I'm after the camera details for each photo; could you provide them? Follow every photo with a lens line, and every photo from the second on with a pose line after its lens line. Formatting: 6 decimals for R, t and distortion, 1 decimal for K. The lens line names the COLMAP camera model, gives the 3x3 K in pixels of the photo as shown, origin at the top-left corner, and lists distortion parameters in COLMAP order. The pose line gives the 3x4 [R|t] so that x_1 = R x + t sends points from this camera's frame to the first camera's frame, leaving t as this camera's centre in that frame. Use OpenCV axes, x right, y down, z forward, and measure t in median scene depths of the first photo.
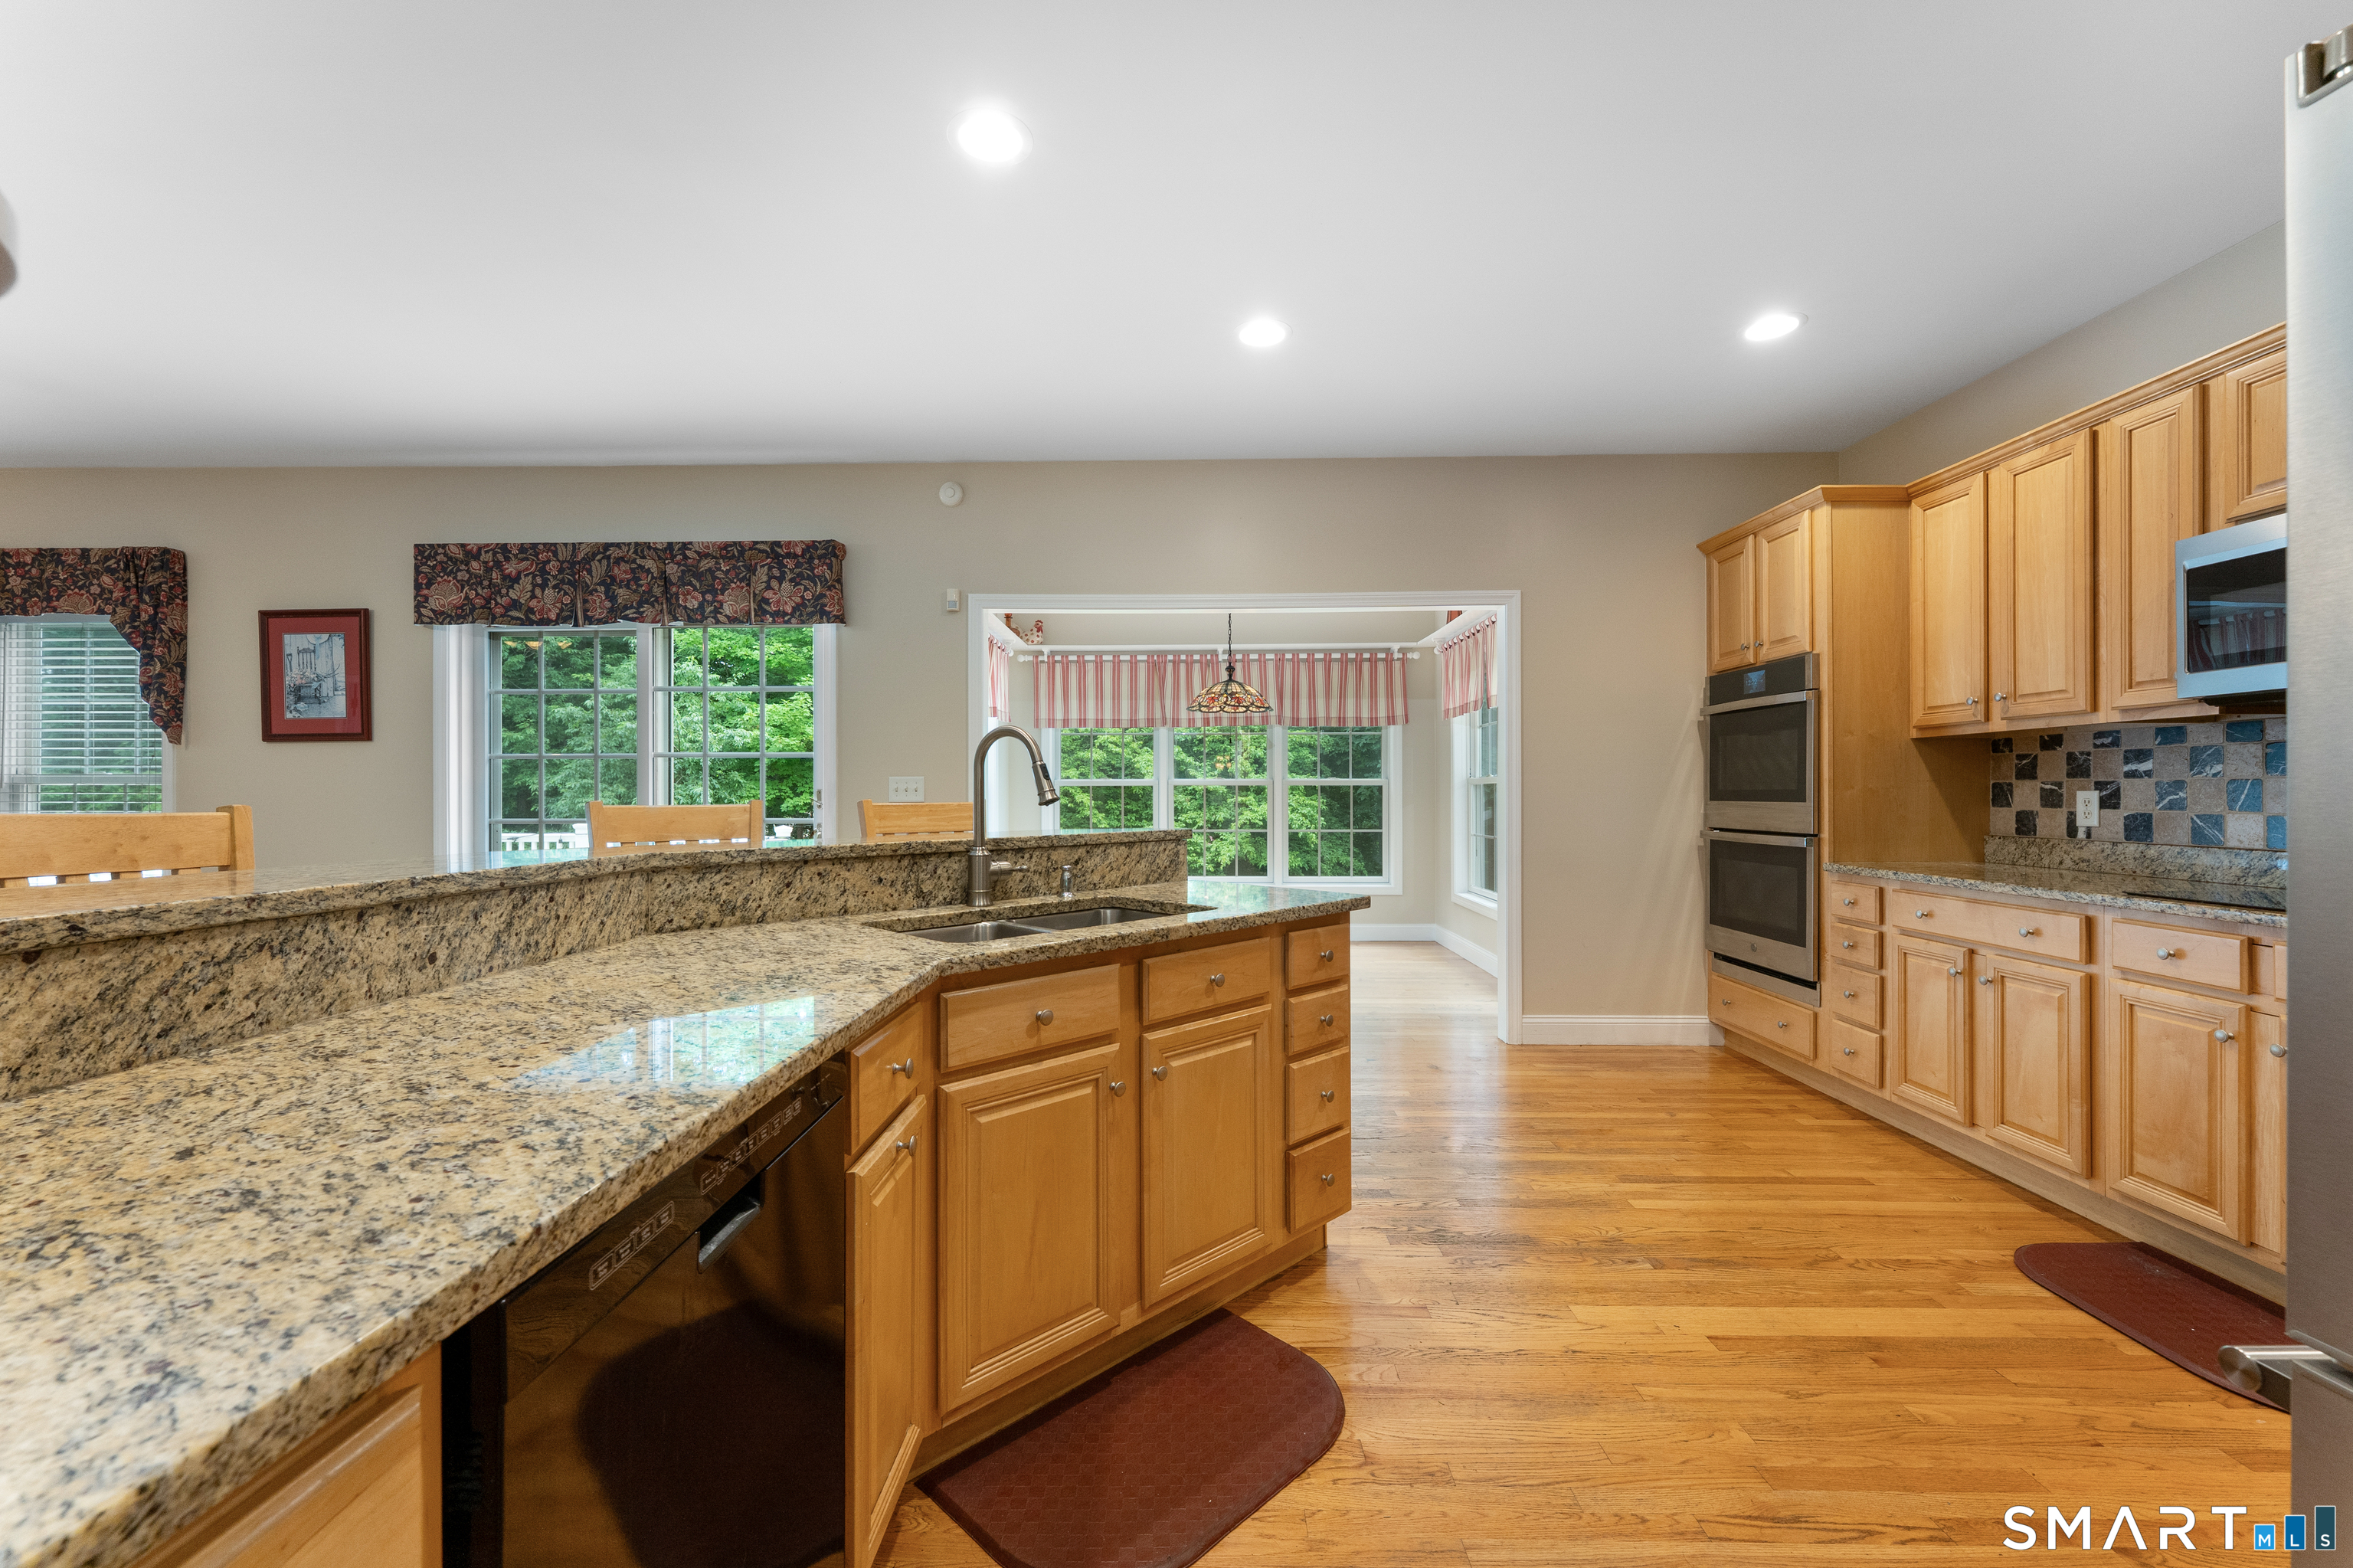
lens RADIAL K [[965.1, 0, 1166.9], [0, 965.1, 785.7], [0, 0, 1]] dist [0.009257, -0.000030]
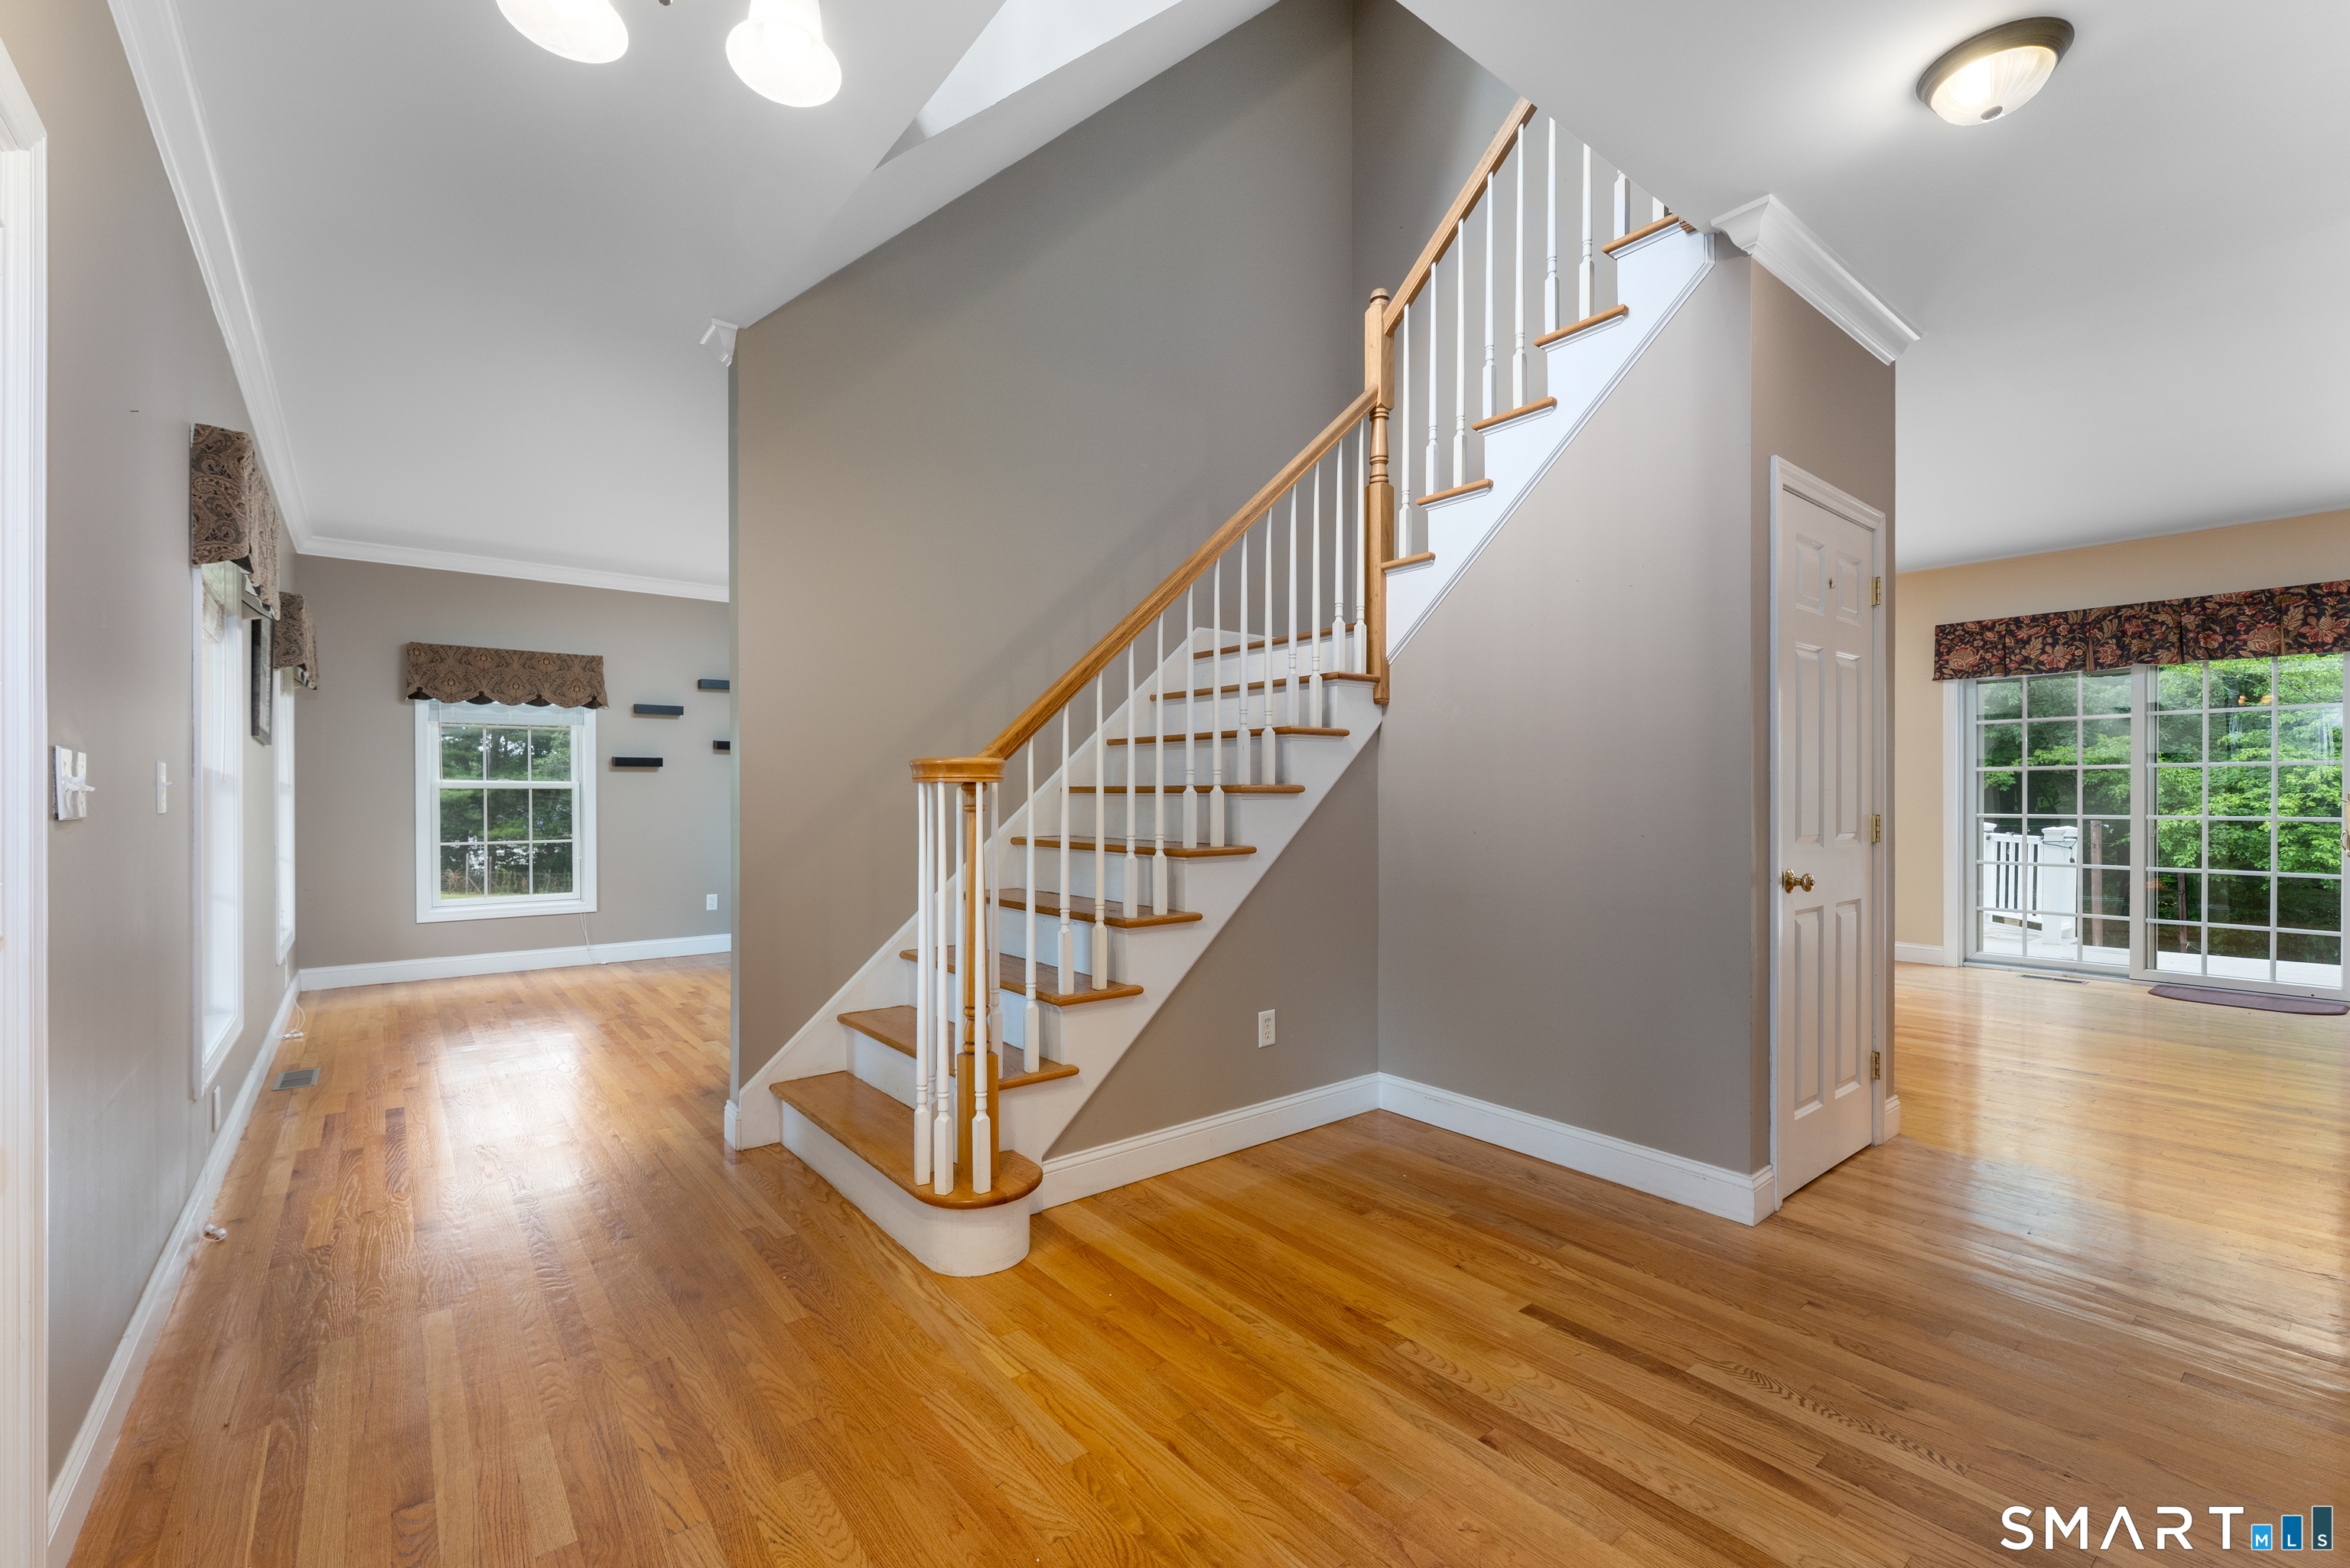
lens RADIAL K [[1000.6, 0, 1177.5], [0, 1000.6, 793.7], [0, 0, 1]] dist [-0.000805, -0.000124]
pose [[0.646962, 0.000620, -0.762522, -0.371030], [0.004015, 0.999983, 0.004220, -0.007304], [0.762512, -0.005792, 0.646948, -0.847852]]
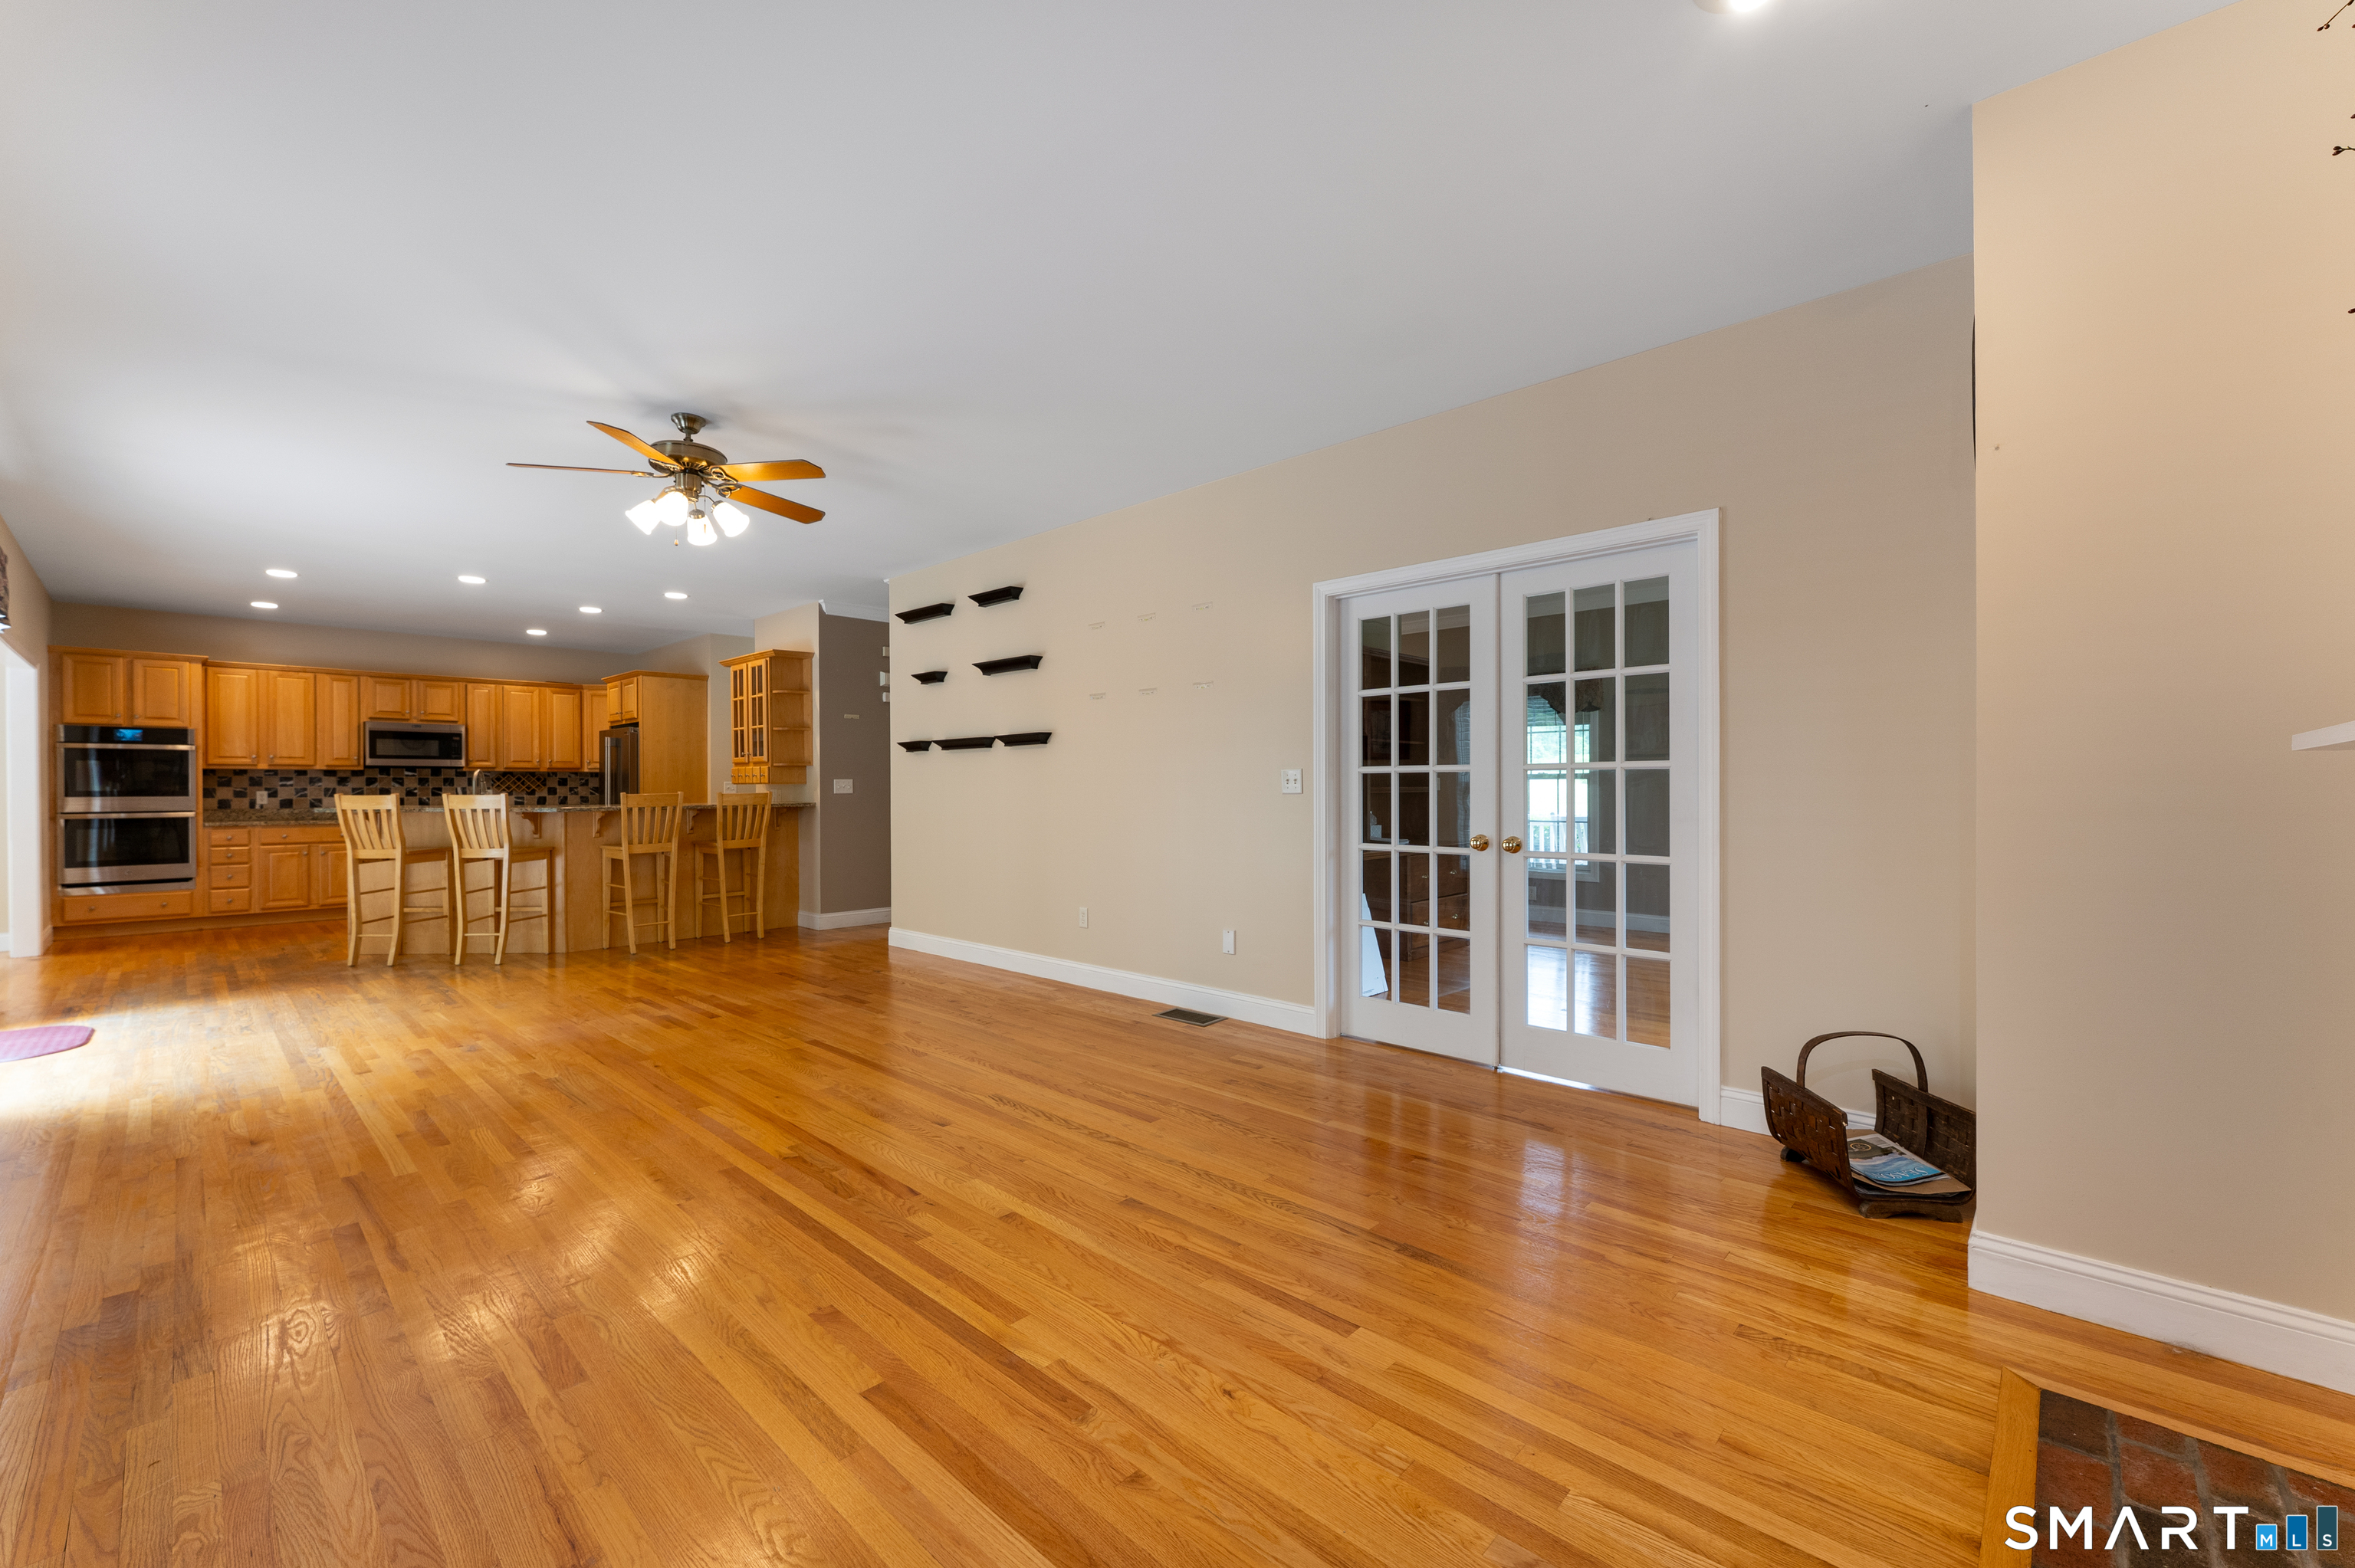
lens RADIAL K [[965.8, 0, 1174.5], [0, 965.8, 796.3], [0, 0, 1]] dist [0.009257, -0.000030]
pose [[-0.740890, -0.002359, 0.671622, -2.583817], [-0.000983, 0.999997, 0.002428, 0.009689], [-0.671626, 0.001139, -0.740890, 1.195860]]
